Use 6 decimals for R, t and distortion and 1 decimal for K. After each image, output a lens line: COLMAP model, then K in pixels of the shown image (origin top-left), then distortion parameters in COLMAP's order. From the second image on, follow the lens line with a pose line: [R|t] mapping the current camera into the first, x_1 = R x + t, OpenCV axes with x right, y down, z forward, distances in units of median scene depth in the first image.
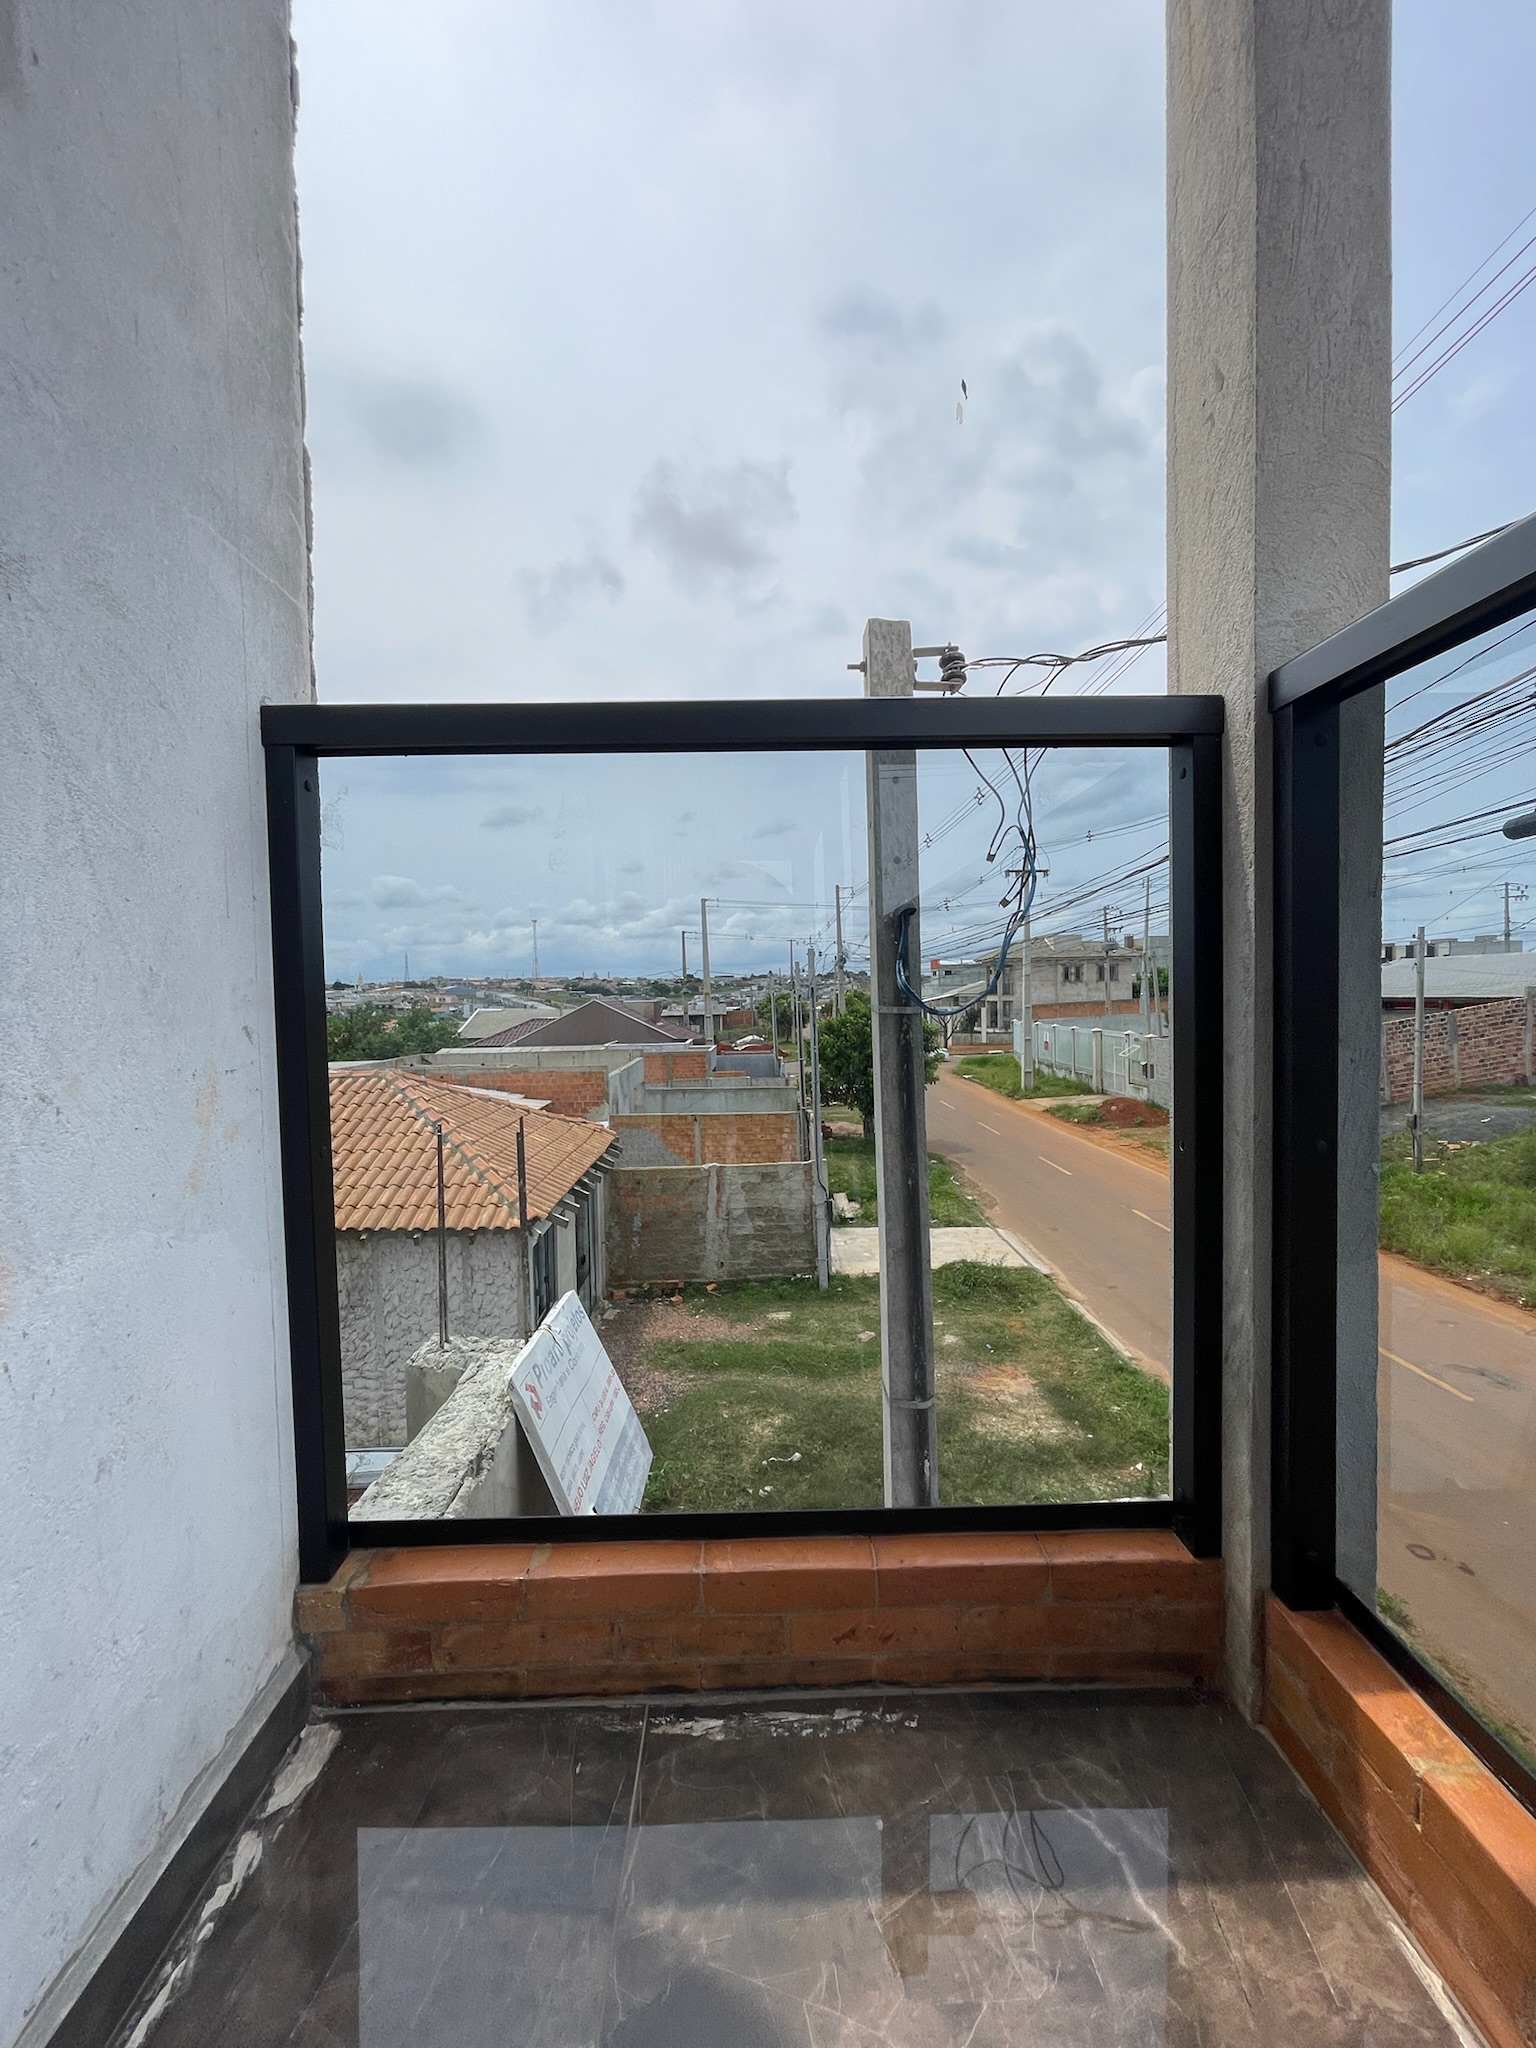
lens RADIAL K [[826.2, 0, 766.8], [0, 826.2, 1023.7], [0, 0, 1]] dist [-0.000100, 0.000567]
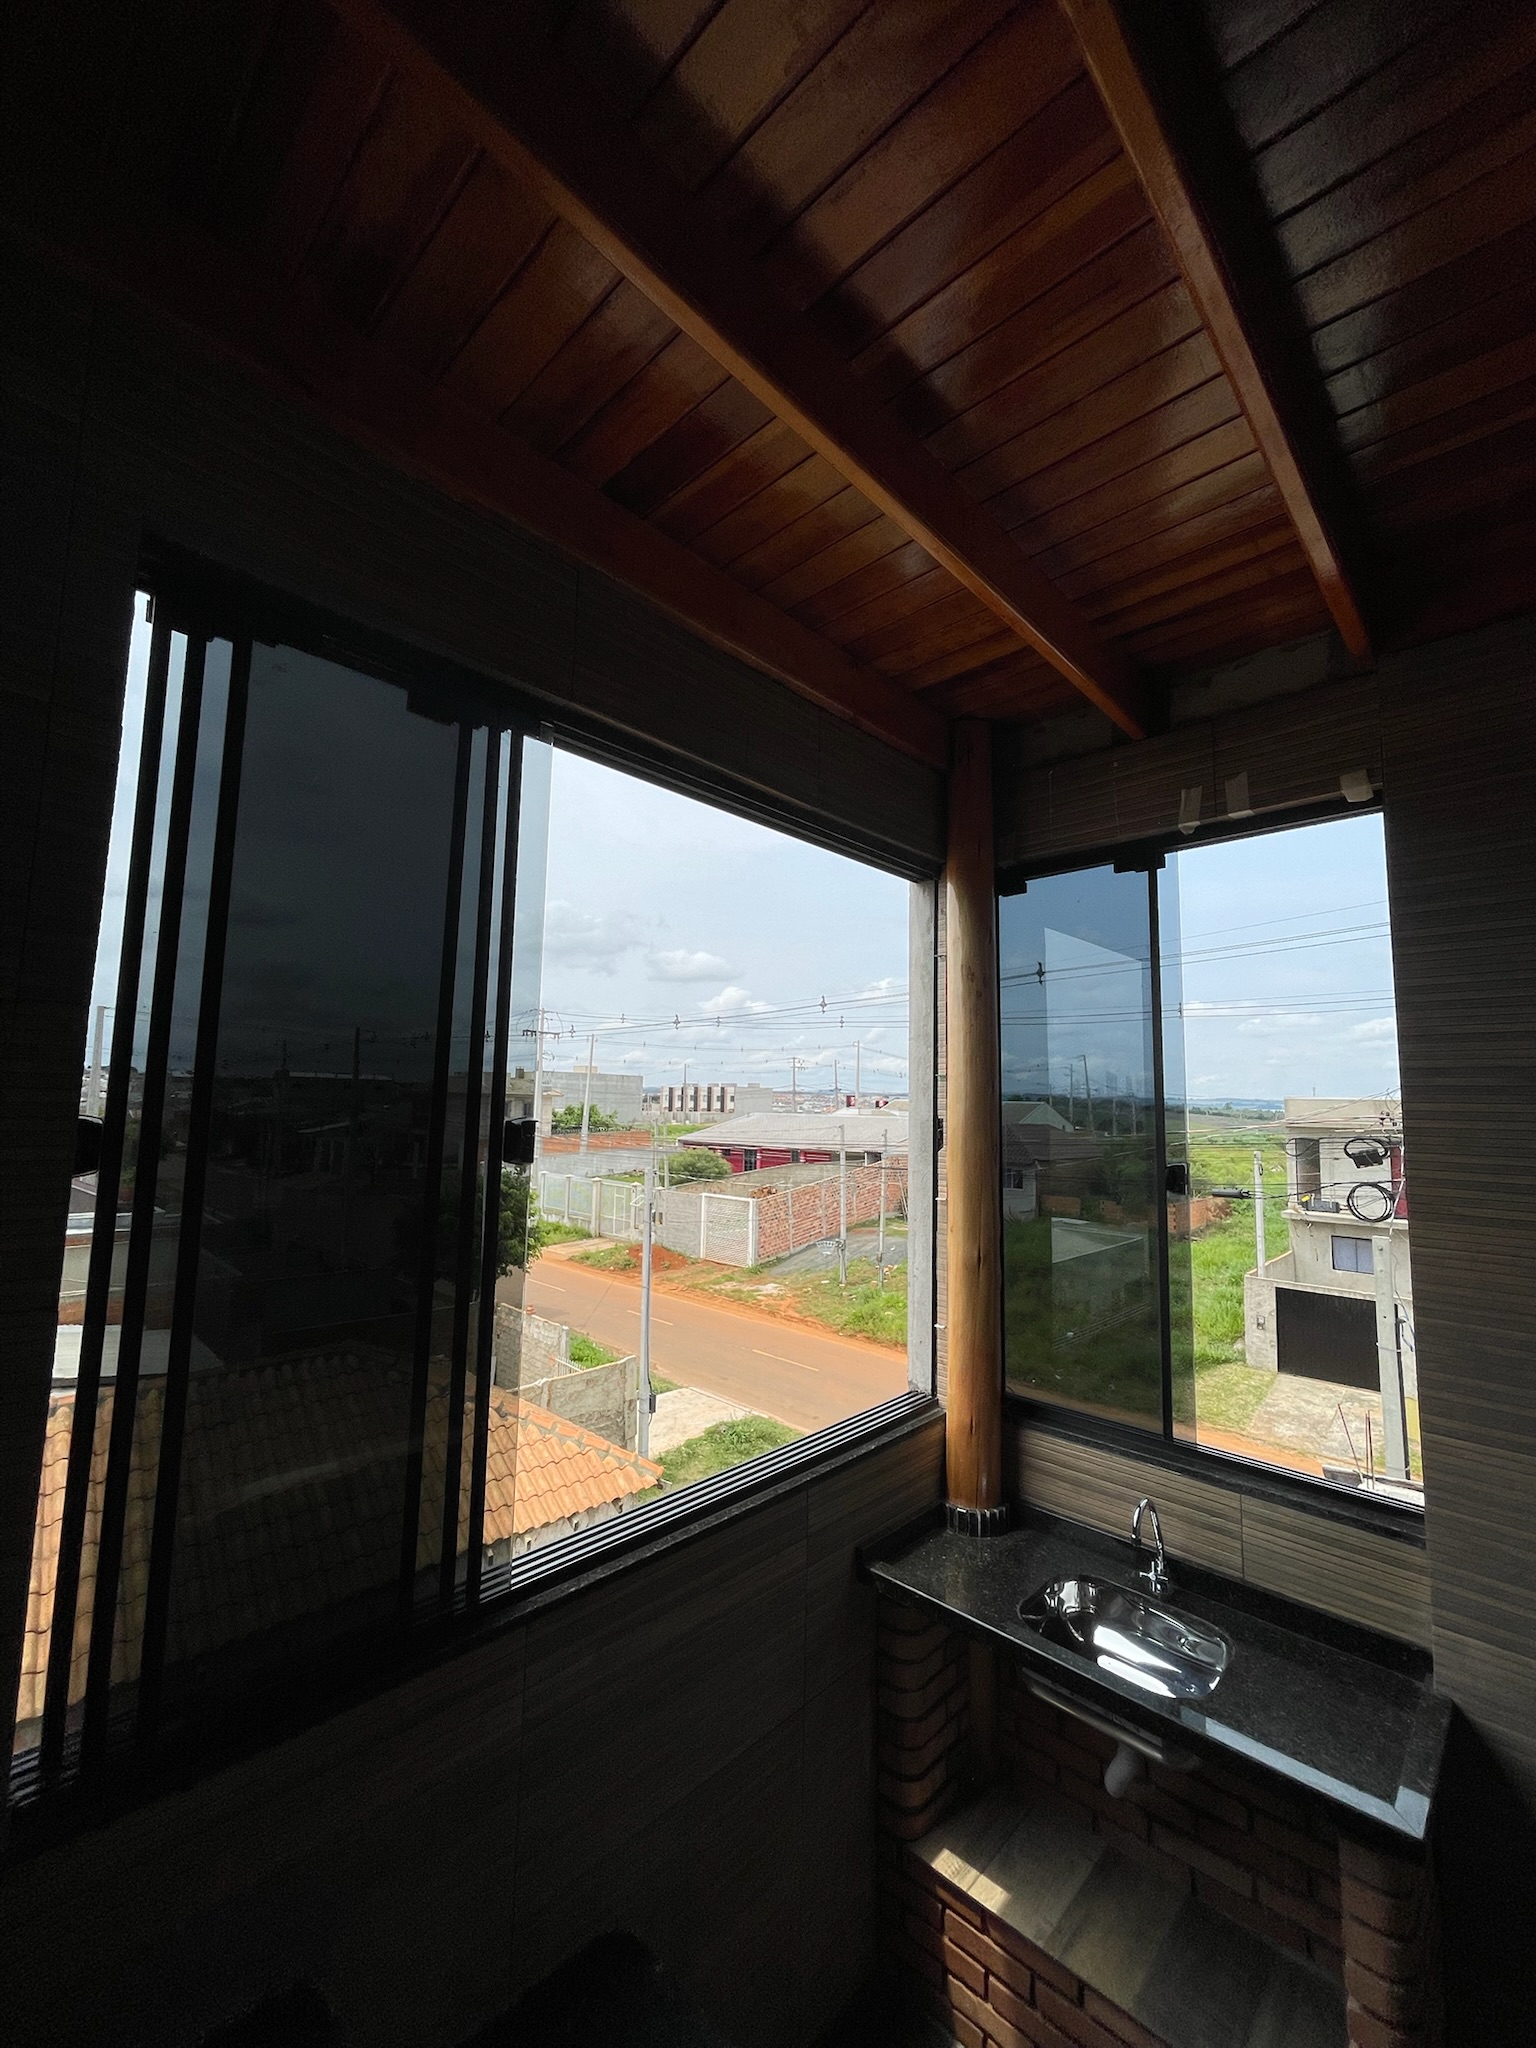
lens RADIAL K [[826.2, 0, 771.3], [0, 826.2, 1017.4], [0, 0, 1]] dist [-0.000100, 0.000567]
pose [[0.708011, 0.107687, 0.697943, -0.272082], [-0.007723, 0.989427, -0.144827, -0.056037], [-0.706159, 0.097149, 0.701357, 0.014400]]
